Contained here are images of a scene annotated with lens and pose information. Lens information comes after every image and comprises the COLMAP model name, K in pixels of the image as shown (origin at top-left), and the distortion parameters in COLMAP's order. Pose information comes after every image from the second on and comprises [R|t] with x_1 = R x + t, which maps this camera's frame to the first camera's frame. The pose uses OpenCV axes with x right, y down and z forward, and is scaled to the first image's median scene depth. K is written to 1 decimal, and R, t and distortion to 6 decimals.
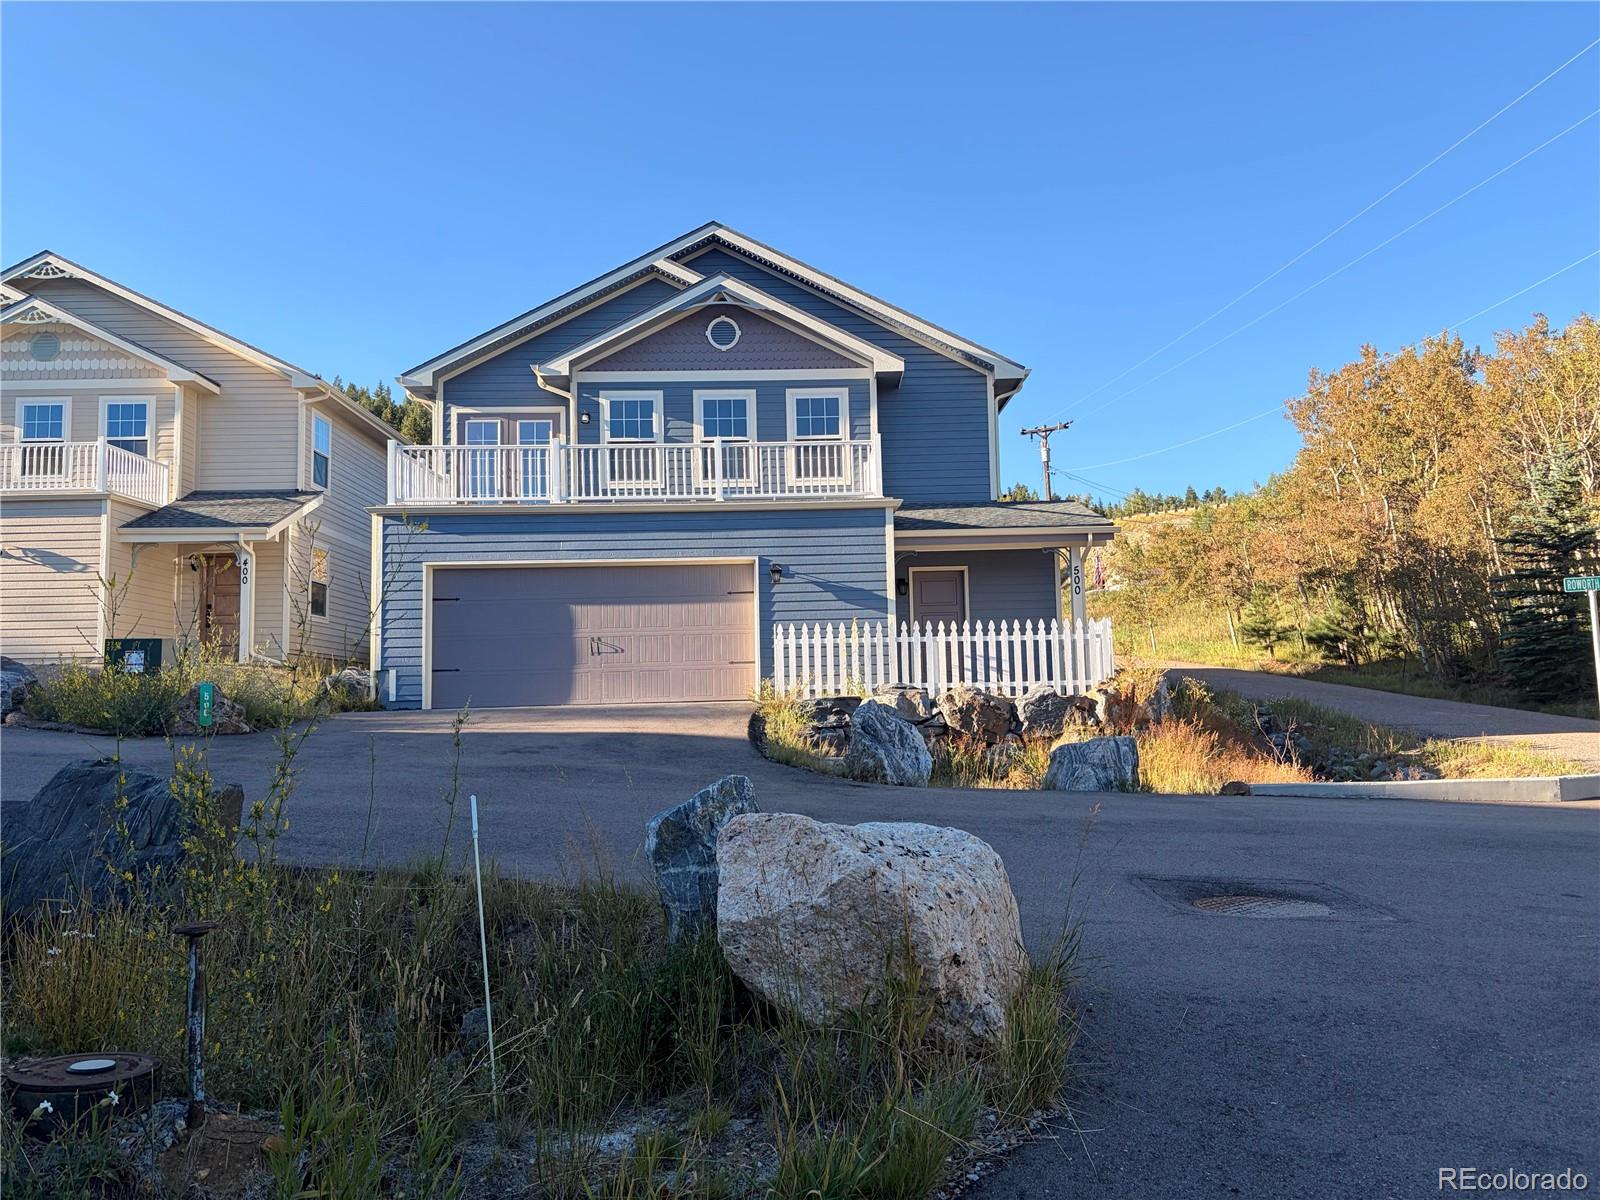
lens RADIAL K [[1125.9, 0, 803.1], [0, 1125.9, 631.1], [0, 0, 1]] dist [0.052306, -0.079752]
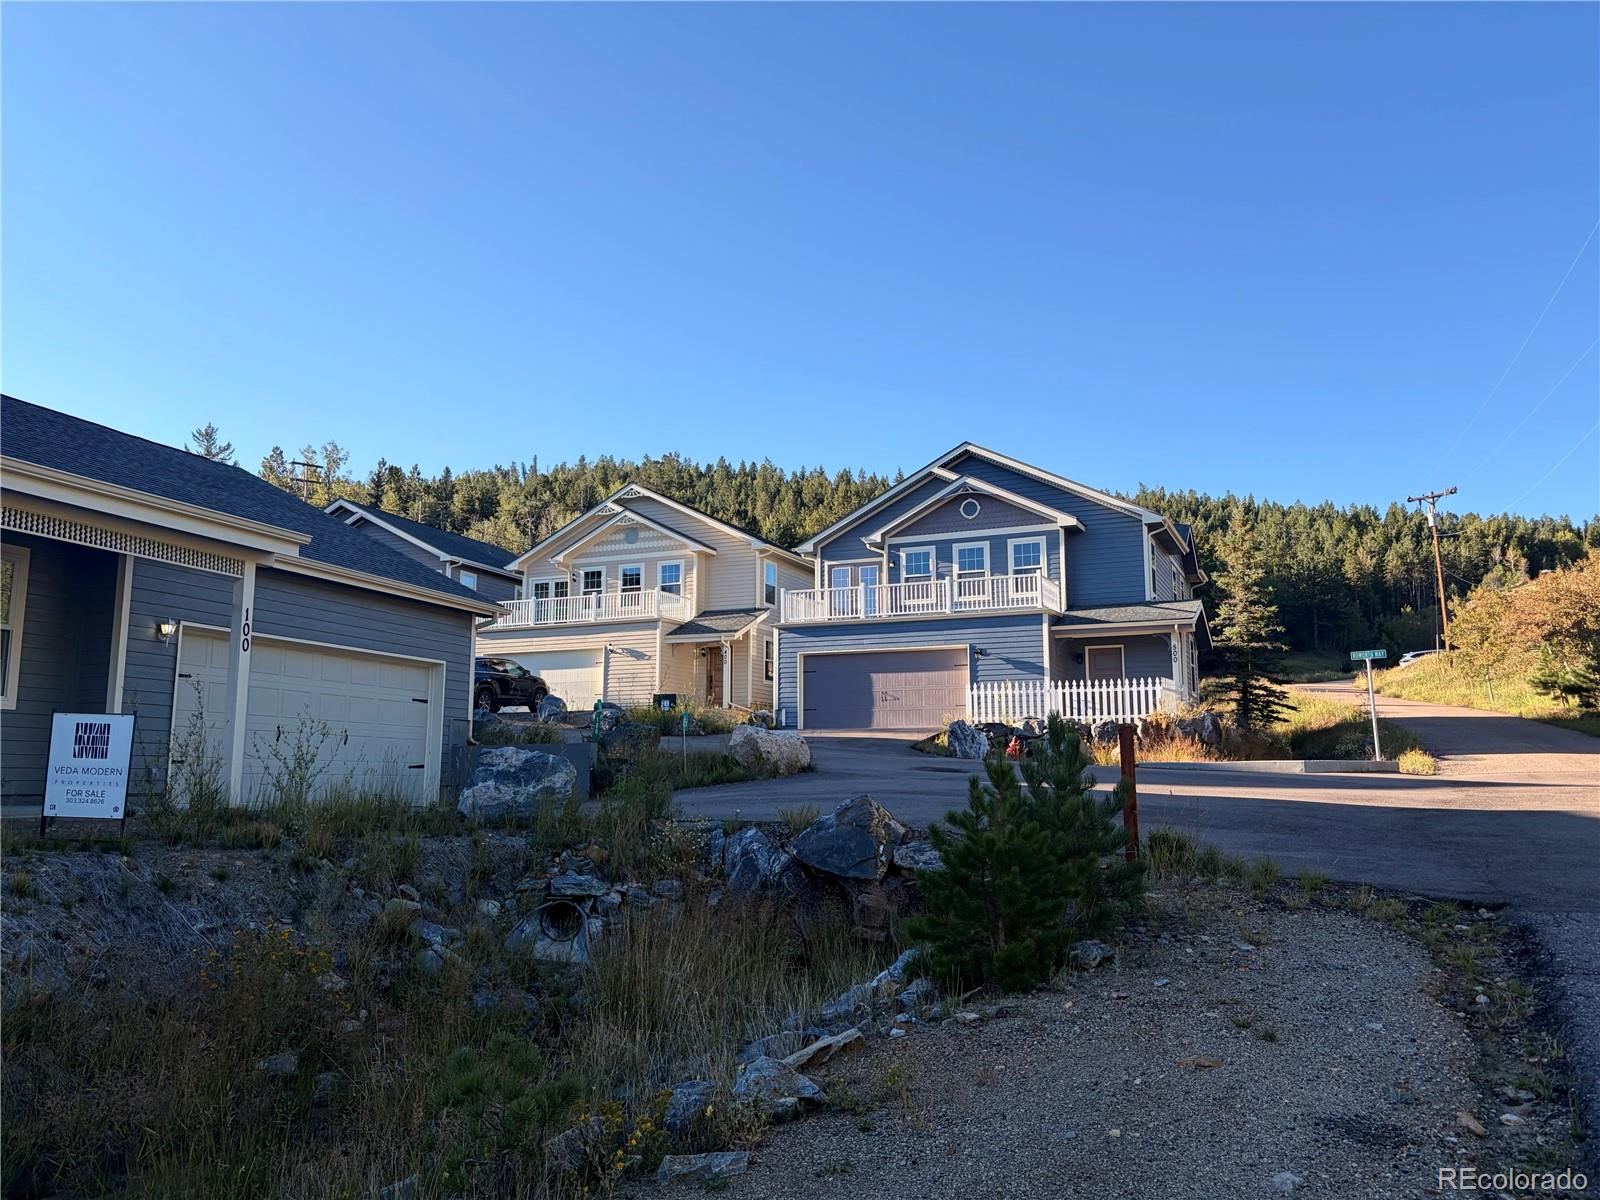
lens RADIAL K [[1125.9, 0, 803.1], [0, 1125.9, 631.1], [0, 0, 1]] dist [0.052306, -0.079752]
pose [[0.901778, -0.031942, -0.431017, 0.420156], [0.009137, 0.998451, -0.054877, 0.005801], [0.432103, 0.045549, 0.900673, -0.599000]]
